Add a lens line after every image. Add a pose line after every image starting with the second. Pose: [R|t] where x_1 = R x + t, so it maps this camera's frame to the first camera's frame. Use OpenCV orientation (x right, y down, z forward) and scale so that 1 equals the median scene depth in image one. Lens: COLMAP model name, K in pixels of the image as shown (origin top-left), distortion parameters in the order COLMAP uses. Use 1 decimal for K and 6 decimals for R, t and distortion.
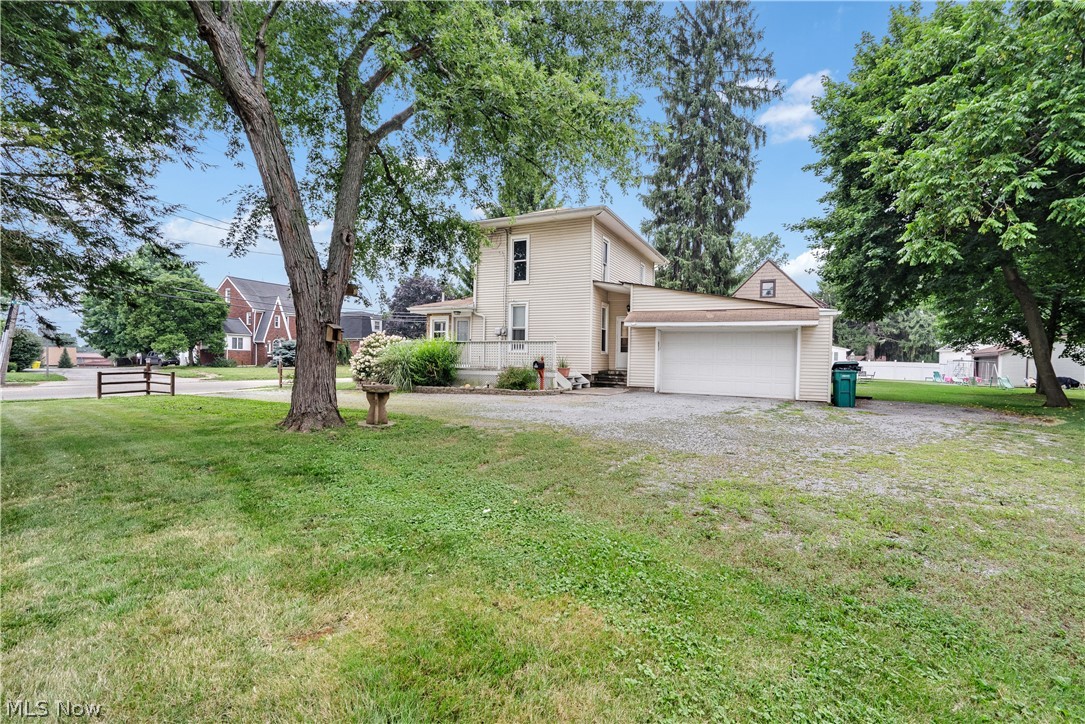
lens RADIAL K [[497.5, 0, 542.1], [0, 497.5, 380.8], [0, 0, 1]] dist [-0.003260, 0.000132]
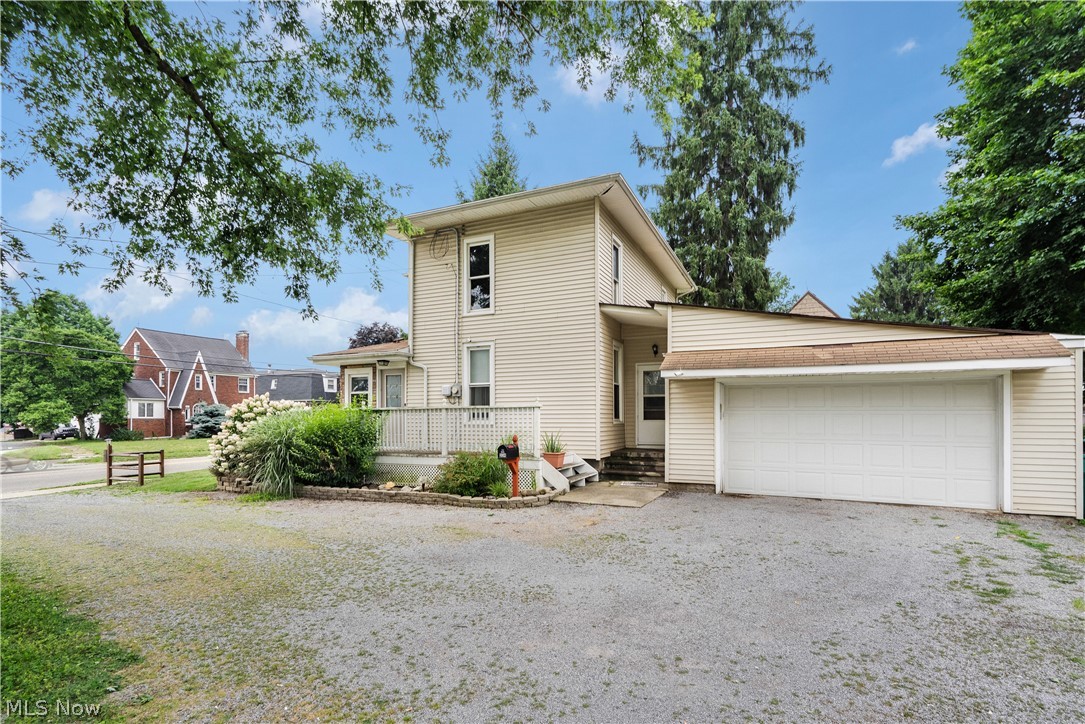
lens RADIAL K [[505.6, 0, 539.8], [0, 505.6, 394.0], [0, 0, 1]] dist [-0.004370, 0.000326]
pose [[0.999613, -0.019562, 0.019768, 0.015072], [0.021176, 0.996156, -0.084999, -0.039150], [-0.018030, 0.085385, 0.996185, 0.369745]]
